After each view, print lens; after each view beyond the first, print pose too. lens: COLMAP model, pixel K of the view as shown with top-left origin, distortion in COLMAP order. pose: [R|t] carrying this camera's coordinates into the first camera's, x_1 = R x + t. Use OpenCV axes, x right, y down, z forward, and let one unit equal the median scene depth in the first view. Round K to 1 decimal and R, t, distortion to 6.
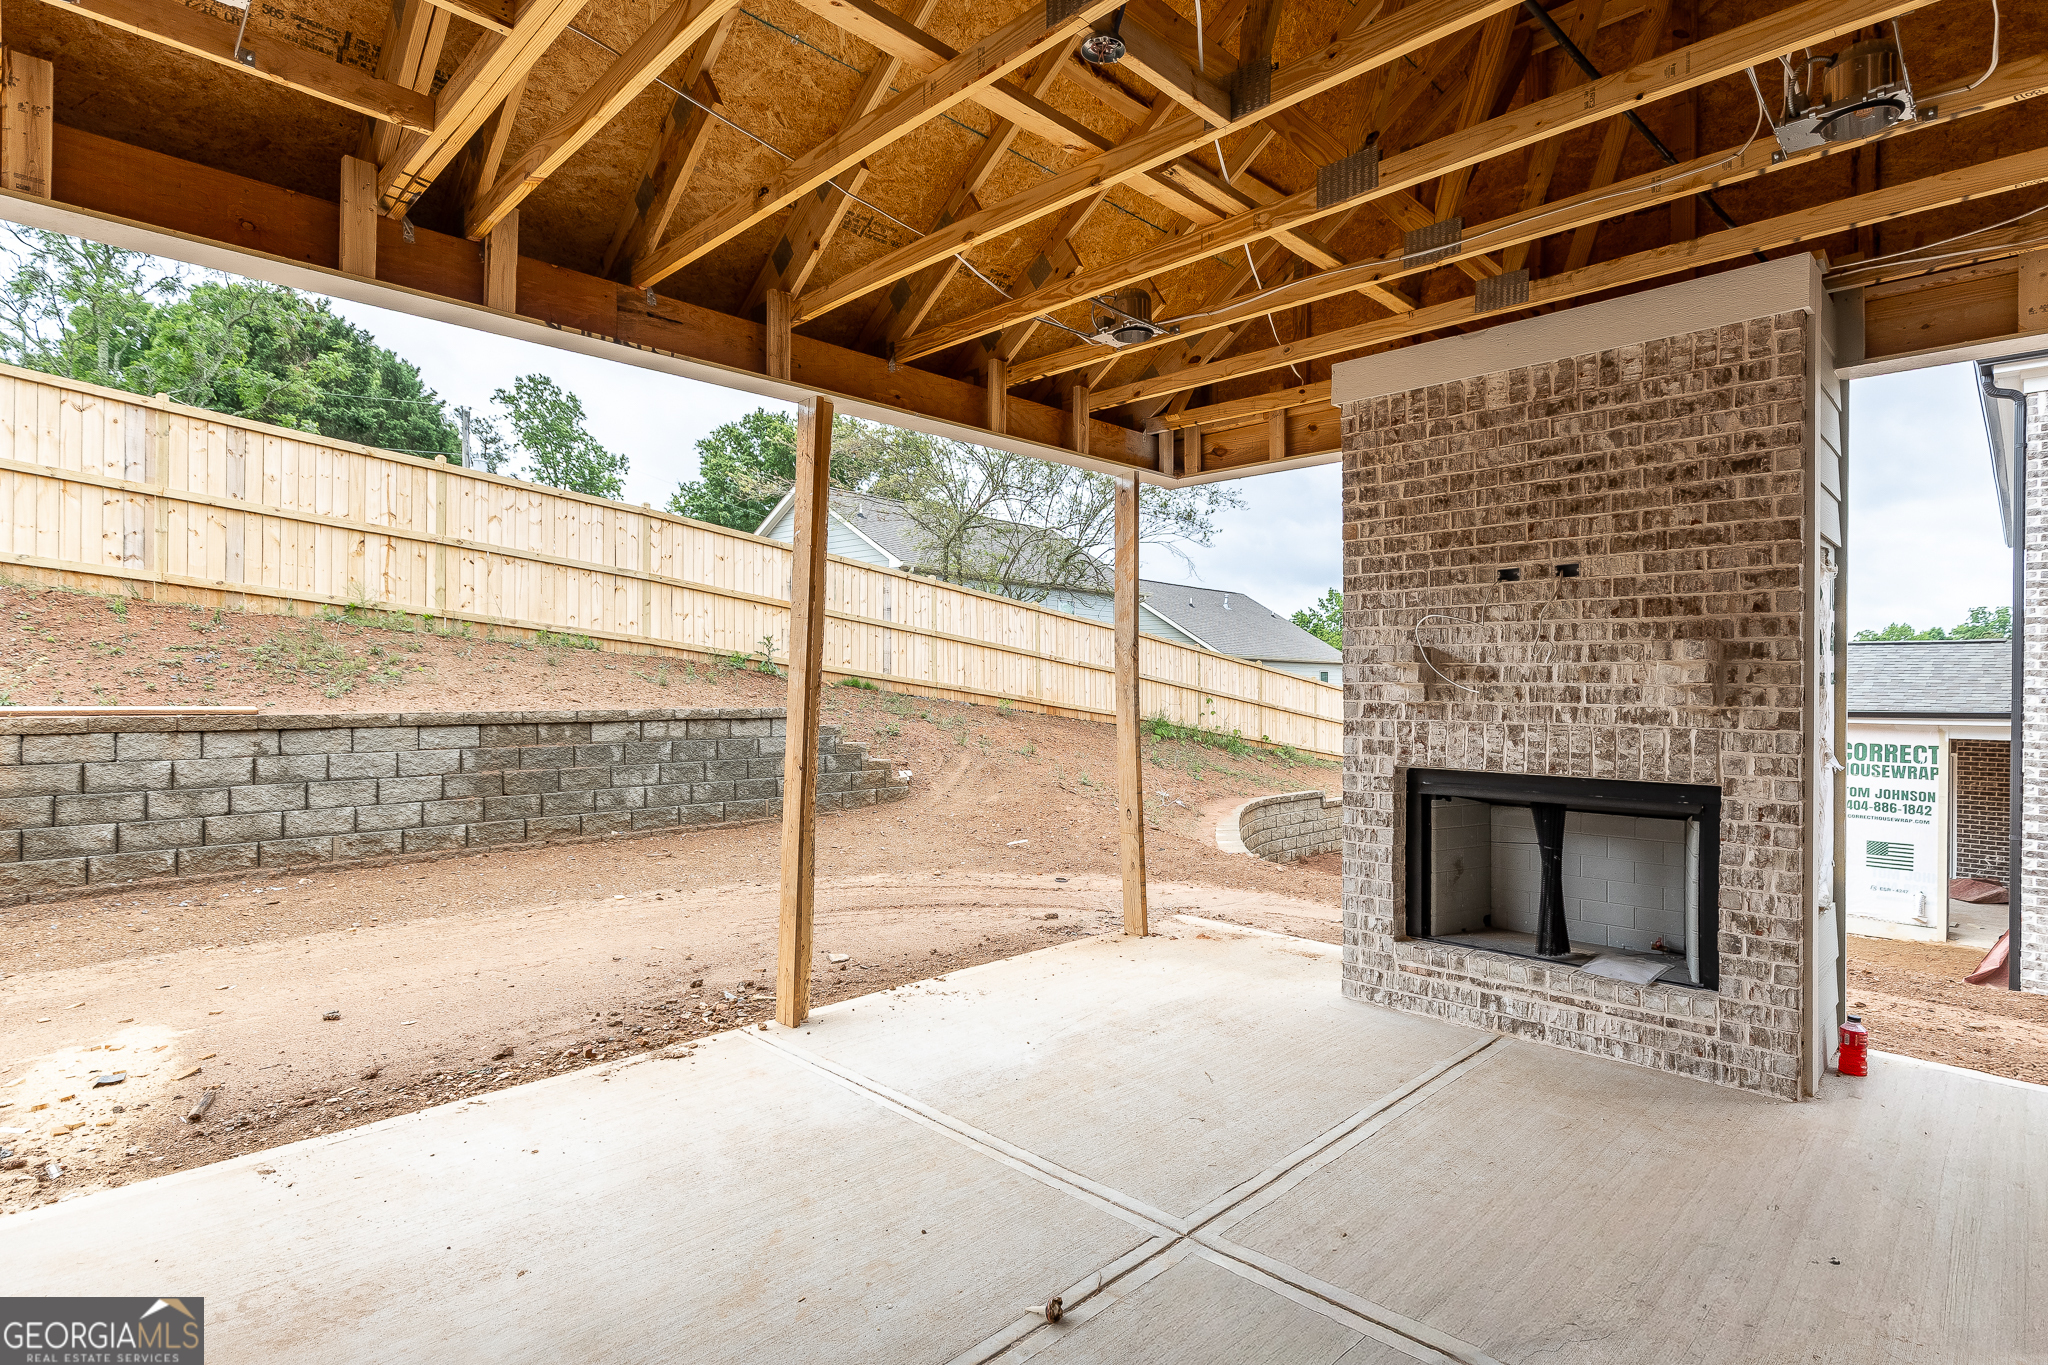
lens RADIAL K [[1010.0, 0, 1038.3], [0, 1010.0, 686.4], [0, 0, 1]] dist [-0.005674, -0.000941]
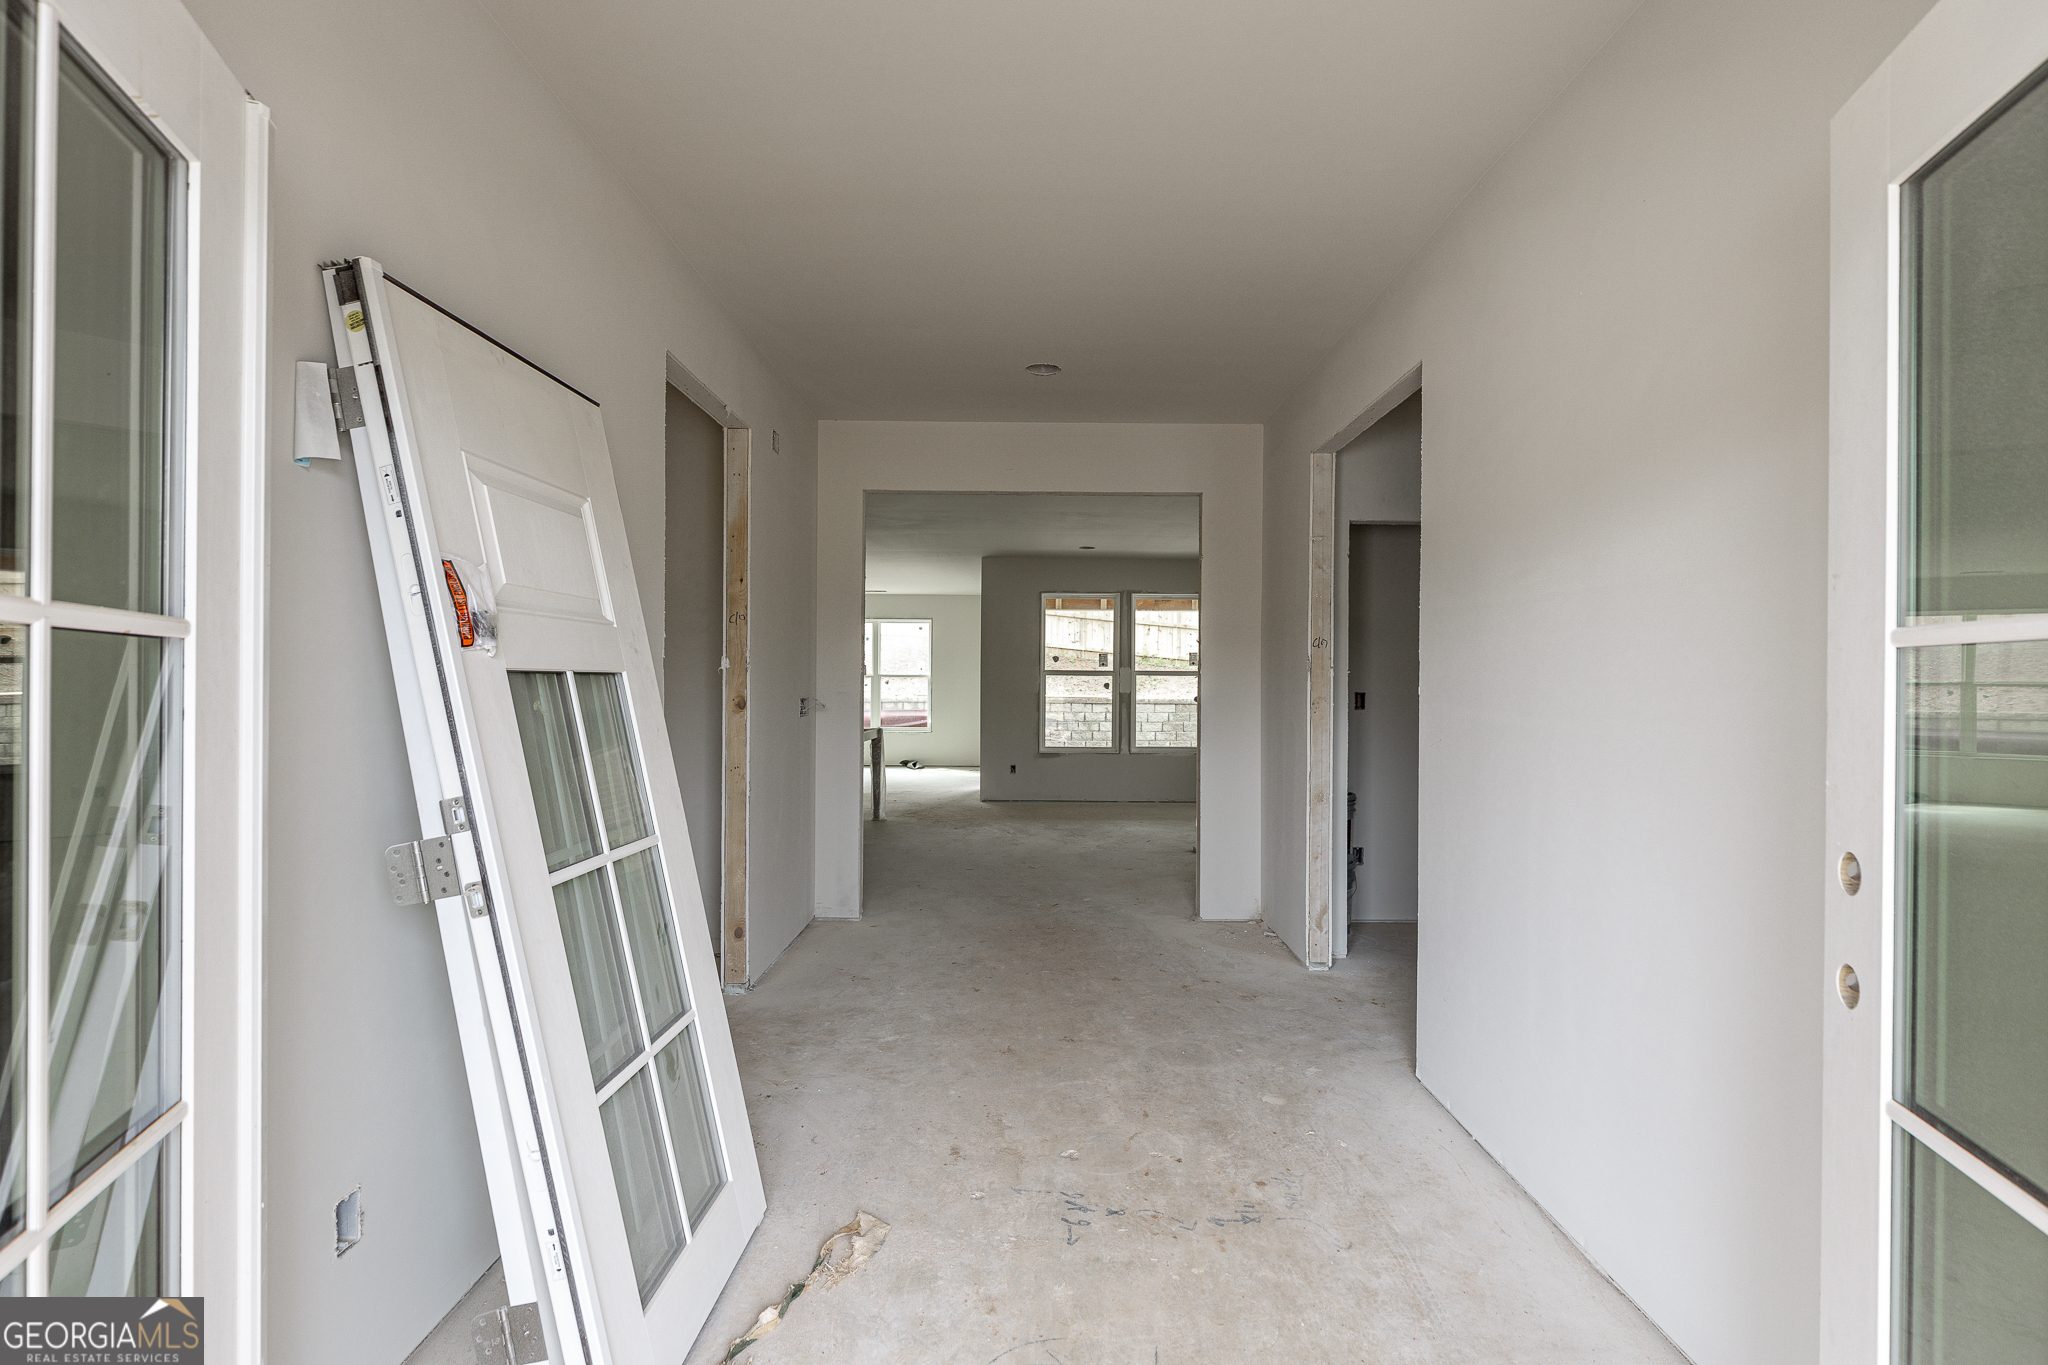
lens RADIAL K [[966.6, 0, 1035.8], [0, 966.6, 686.5], [0, 0, 1]] dist [-0.001878, -0.002306]
pose [[0.705401, -0.002500, -0.708804, 2.119708], [-0.002772, 0.999976, -0.006286, 0.020356], [0.708803, 0.006399, 0.705378, -2.243440]]
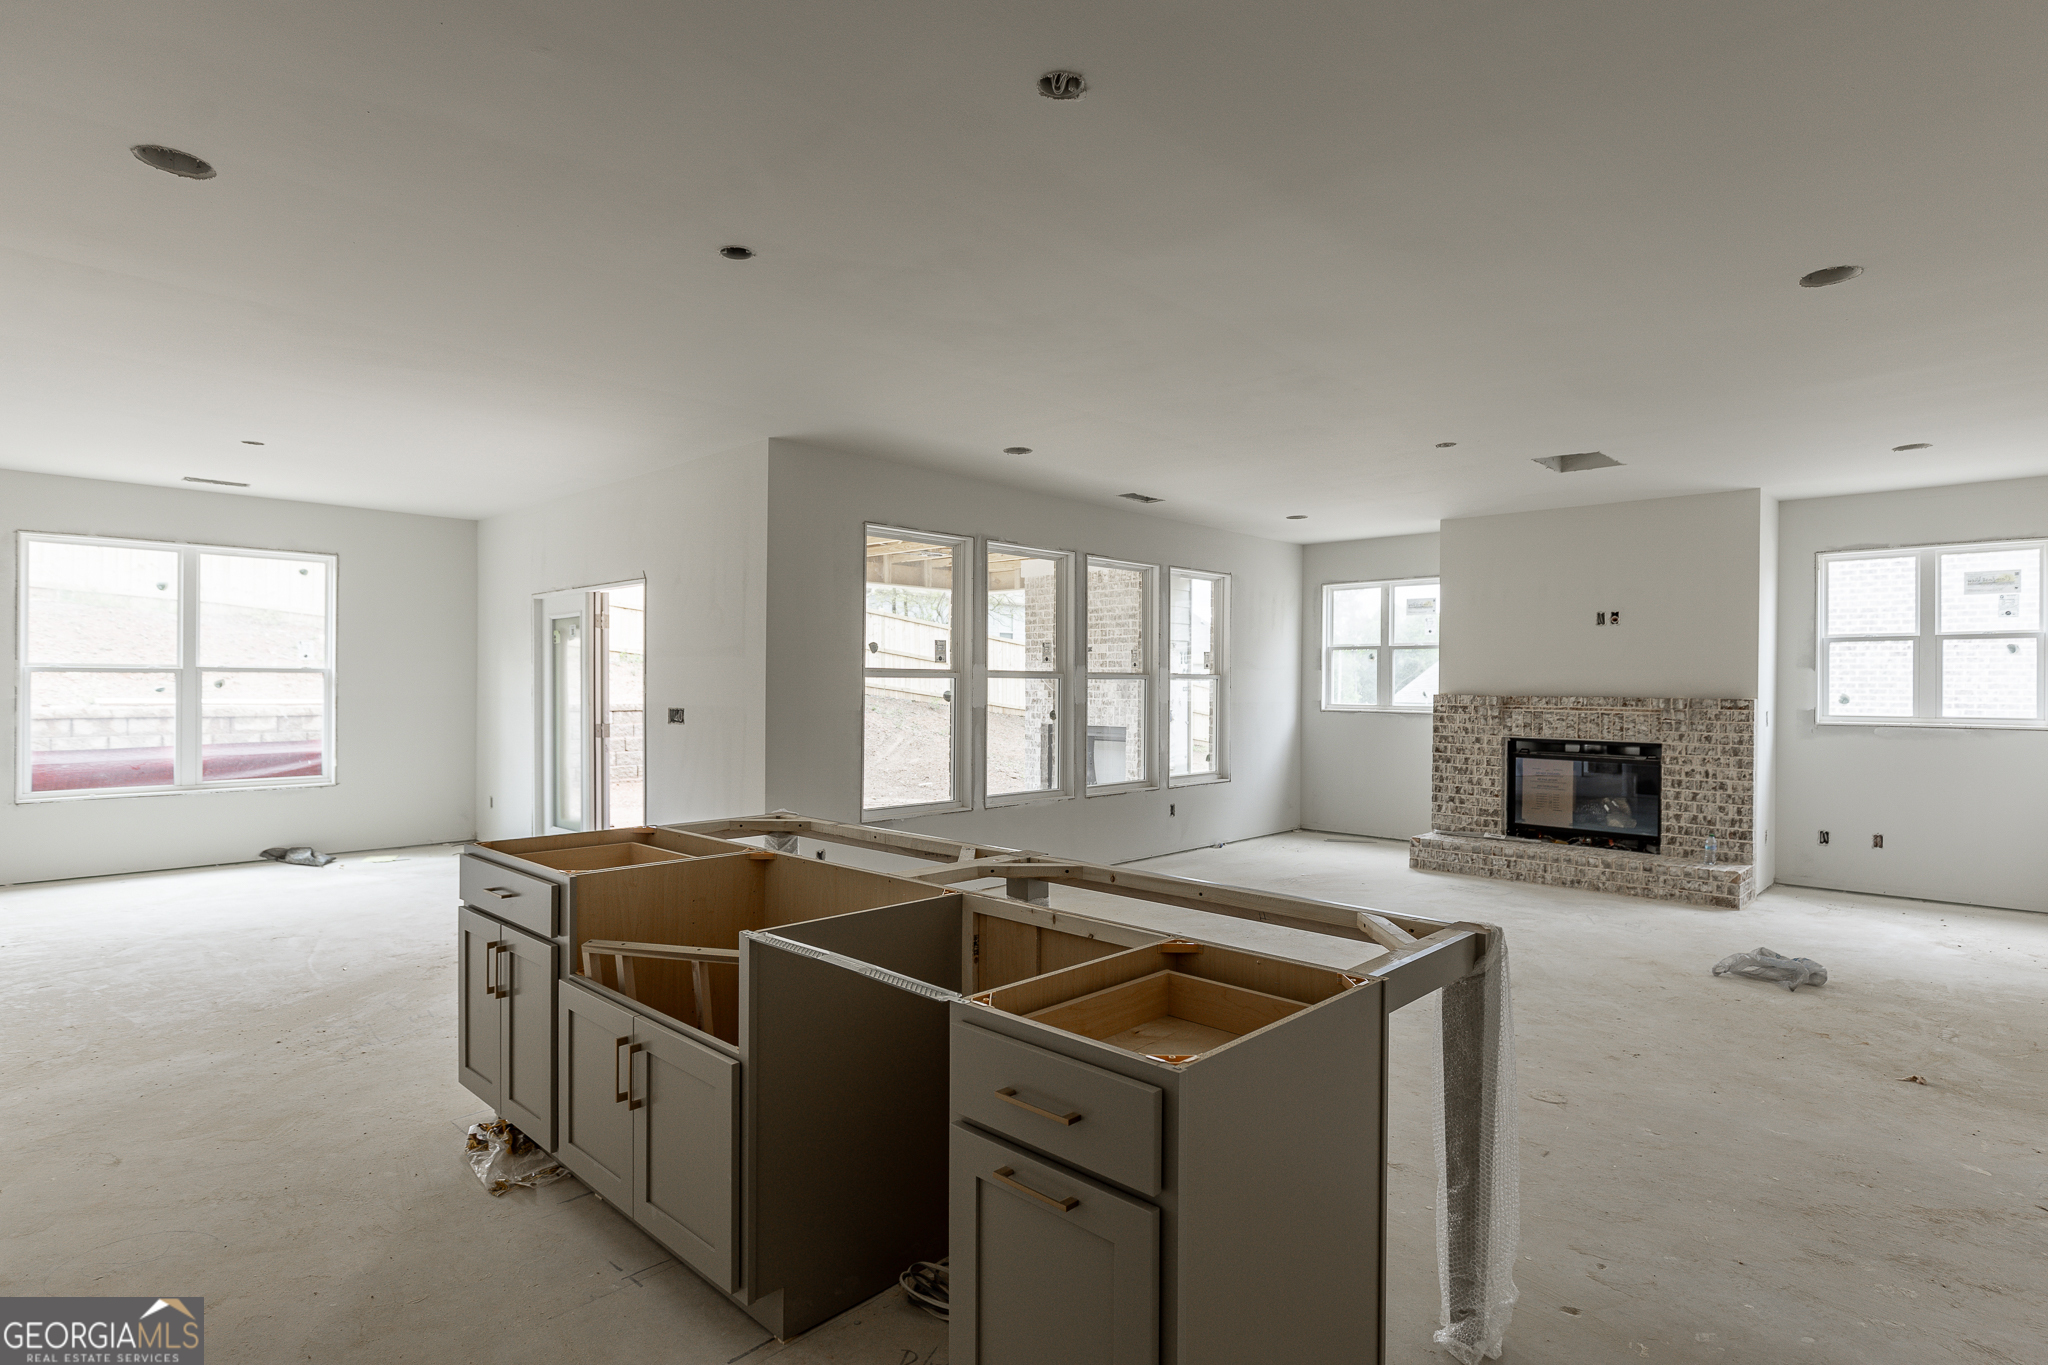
lens RADIAL K [[1047.2, 0, 1033.3], [0, 1047.2, 686.3], [0, 0, 1]] dist [-0.005770, 0.000021]
pose [[0.999880, 0.000819, 0.015482, 0.340309], [-0.000841, 0.999999, 0.001432, -0.019883], [-0.015481, -0.001445, 0.999879, -1.872432]]
